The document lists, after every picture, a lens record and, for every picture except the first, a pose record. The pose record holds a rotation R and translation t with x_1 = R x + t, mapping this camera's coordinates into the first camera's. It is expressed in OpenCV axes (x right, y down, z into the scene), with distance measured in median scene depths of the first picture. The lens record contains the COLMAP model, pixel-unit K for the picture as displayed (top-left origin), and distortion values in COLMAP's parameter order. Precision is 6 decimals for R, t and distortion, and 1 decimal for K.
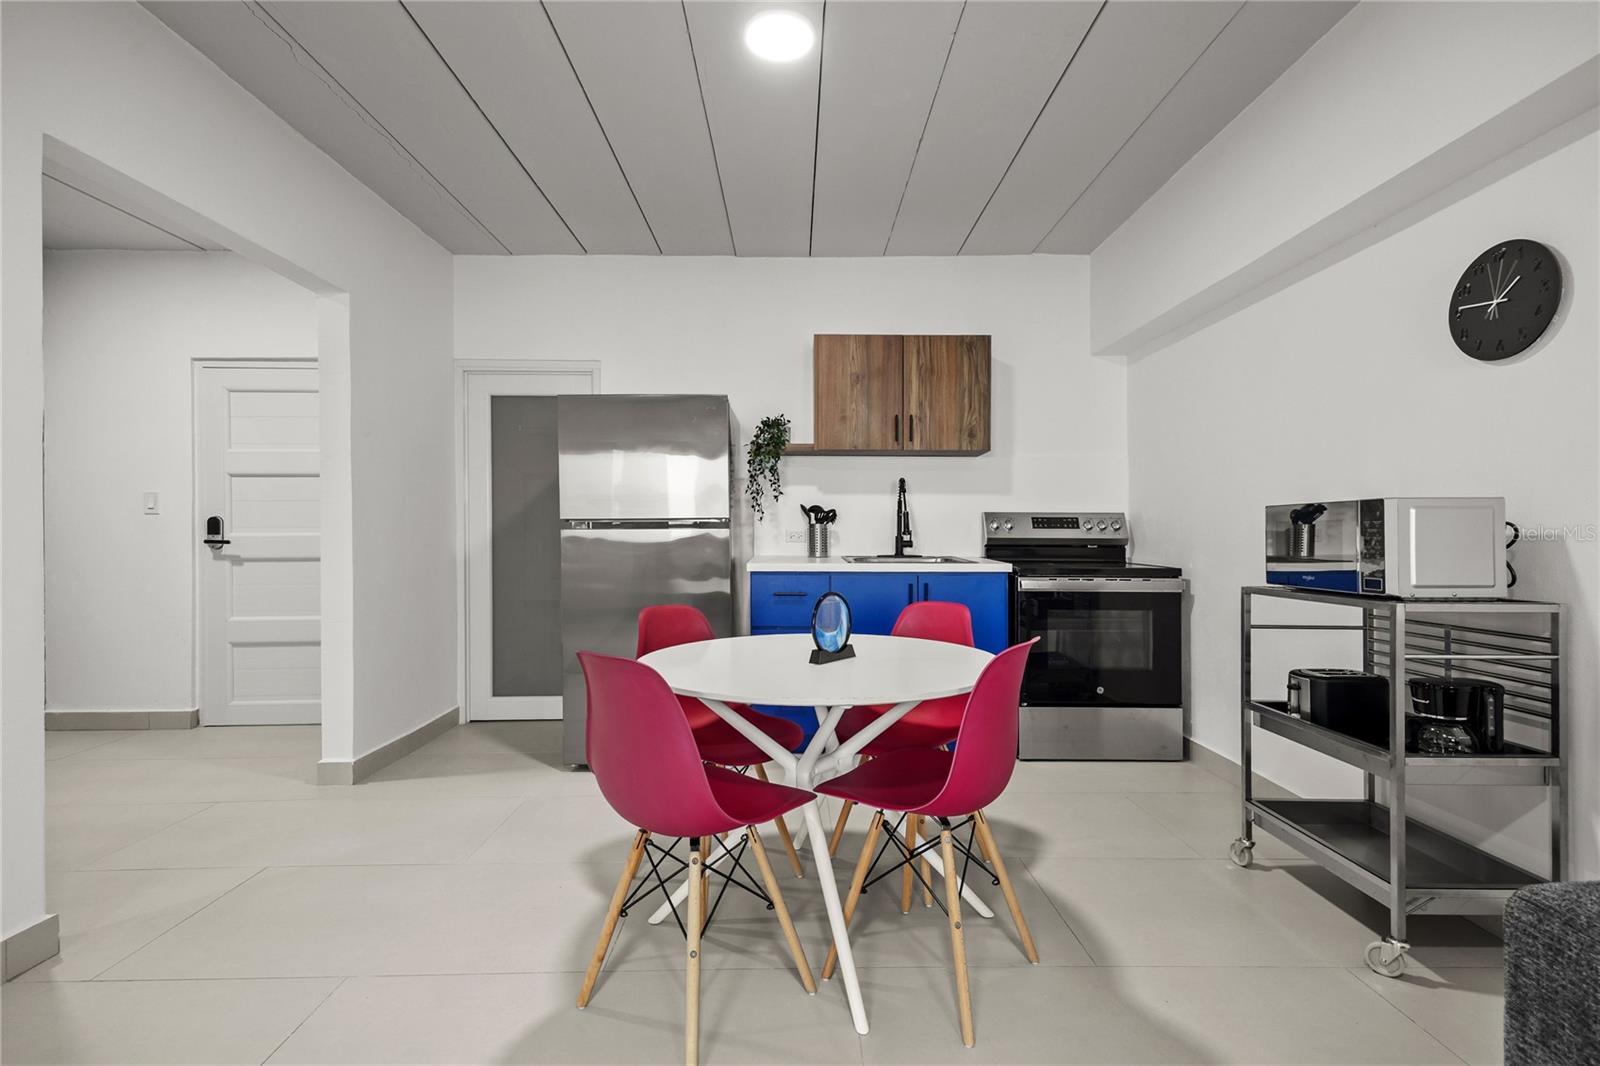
lens RADIAL K [[732.9, 0, 794.6], [0, 732.9, 527.0], [0, 0, 1]] dist [0.033351, 0.000304]
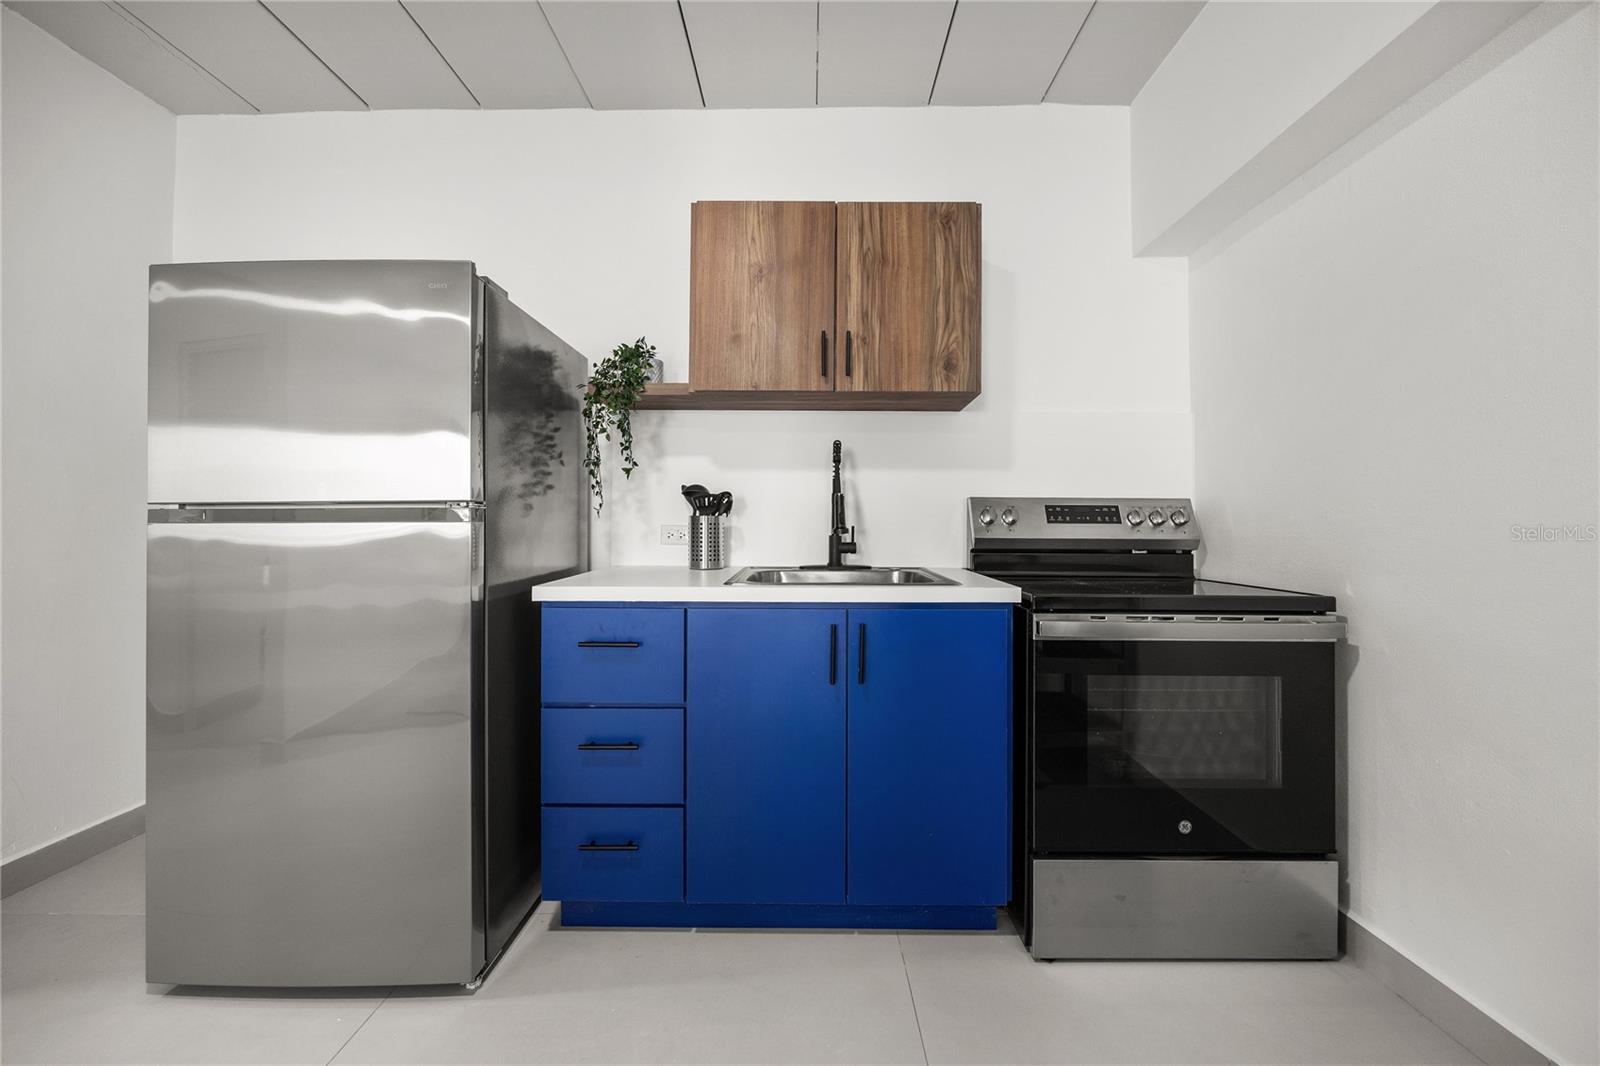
lens RADIAL K [[611.1, 0, 808.2], [0, 611.1, 524.2], [0, 0, 1]] dist [-0.006330, 0.001258]
pose [[0.999975, 0.001694, -0.006852, 0.128874], [-0.001692, 0.999999, 0.000361, 0.003060], [0.006853, -0.000350, 0.999976, 0.499782]]
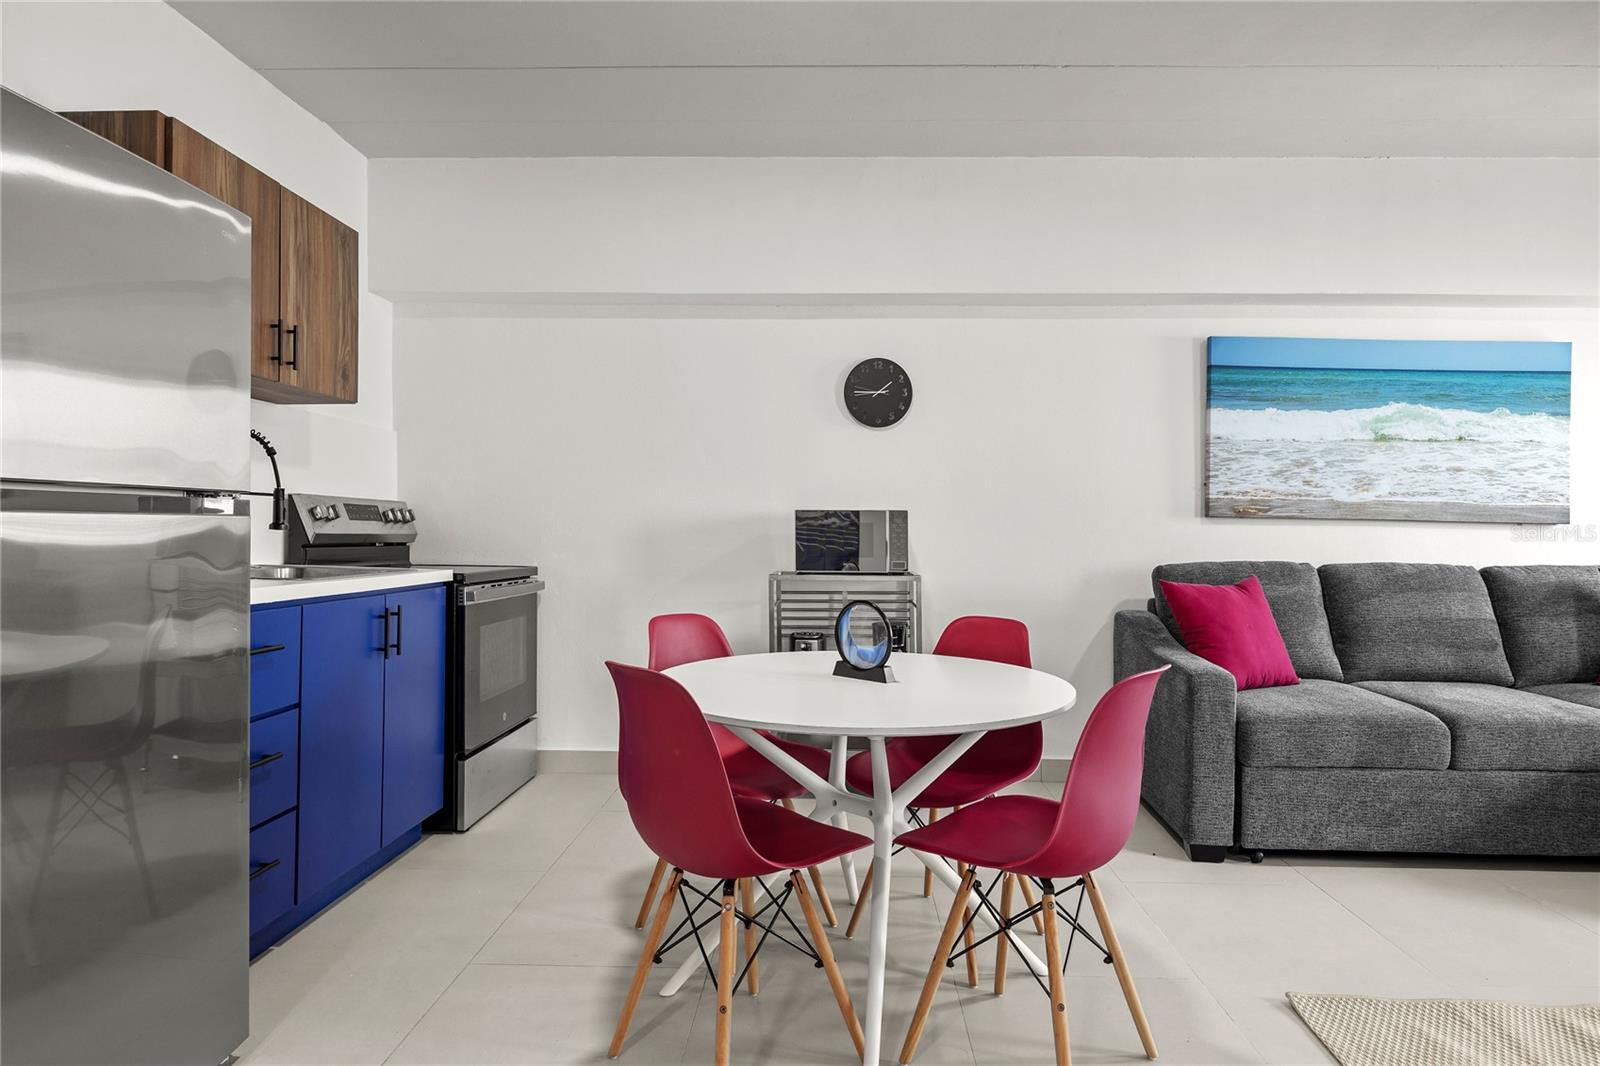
lens RADIAL K [[900.6, 0, 830.4], [0, 900.6, 501.7], [0, 0, 1]] dist [-0.003638, 0.001226]
pose [[0.018382, 0.033683, 0.999263, -0.546955], [-0.018781, 0.999268, -0.033338, 0.004599], [-0.999655, -0.018154, 0.019001, 0.548967]]
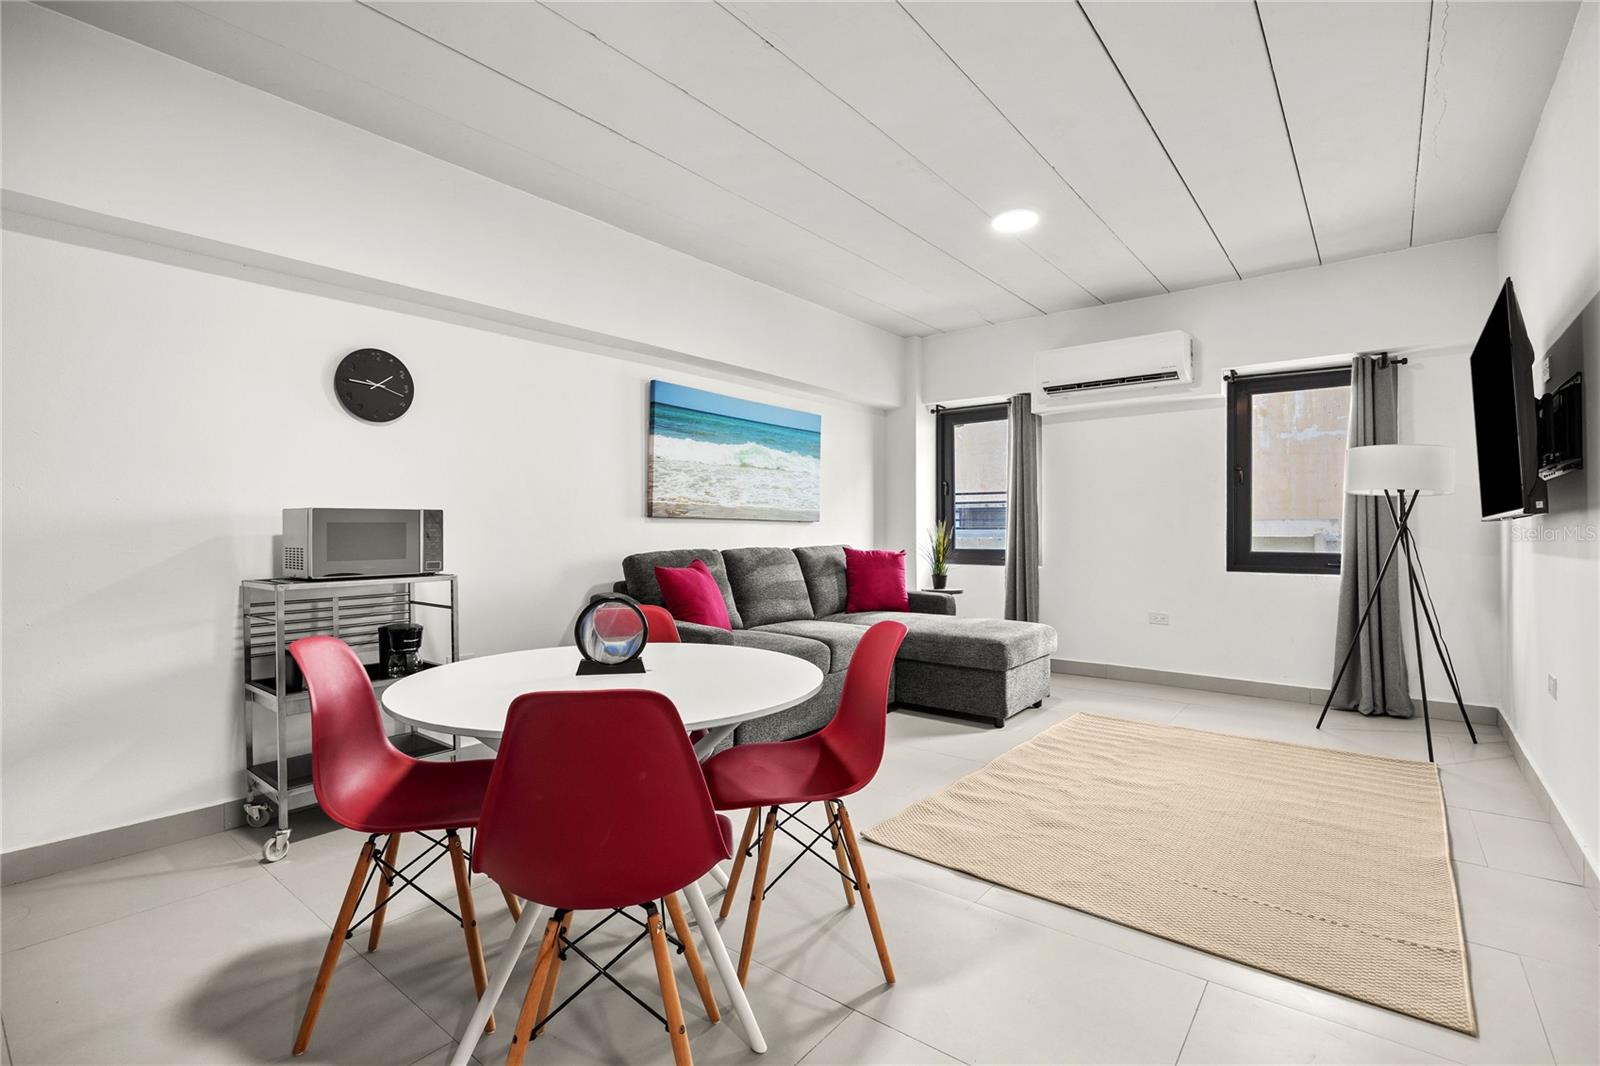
lens RADIAL K [[718.3, 0, 809.7], [0, 718.3, 504.8], [0, 0, 1]] dist [-0.010191, -0.000086]
pose [[-0.779848, 0.026671, 0.625401, -0.370163], [-0.000412, 0.999070, -0.043120, 0.007382], [-0.625969, -0.033885, -0.779111, 0.824658]]
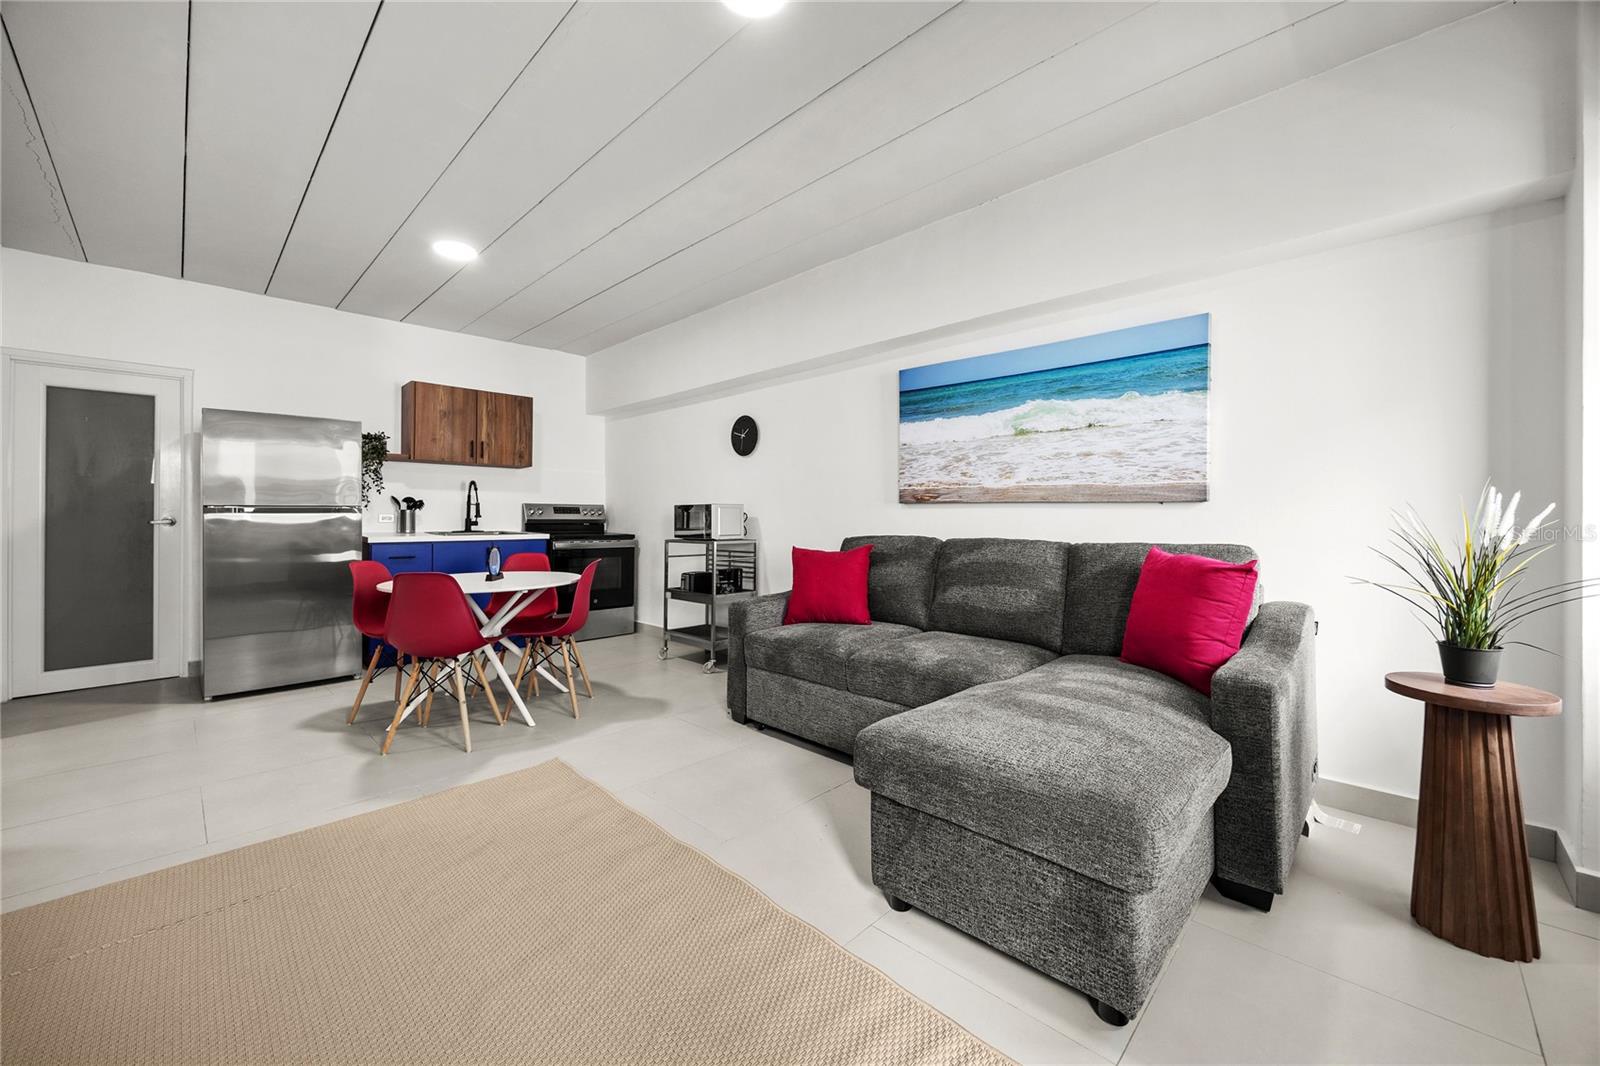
lens RADIAL K [[611.1, 0, 804.5], [0, 611.1, 498.6], [0, 0, 1]] dist [-0.006330, 0.001258]
pose [[0.694596, 0.020803, 0.719100, -0.300611], [-0.006823, 0.999727, -0.022331, -0.005232], [-0.719368, 0.010605, 0.694548, -0.409616]]
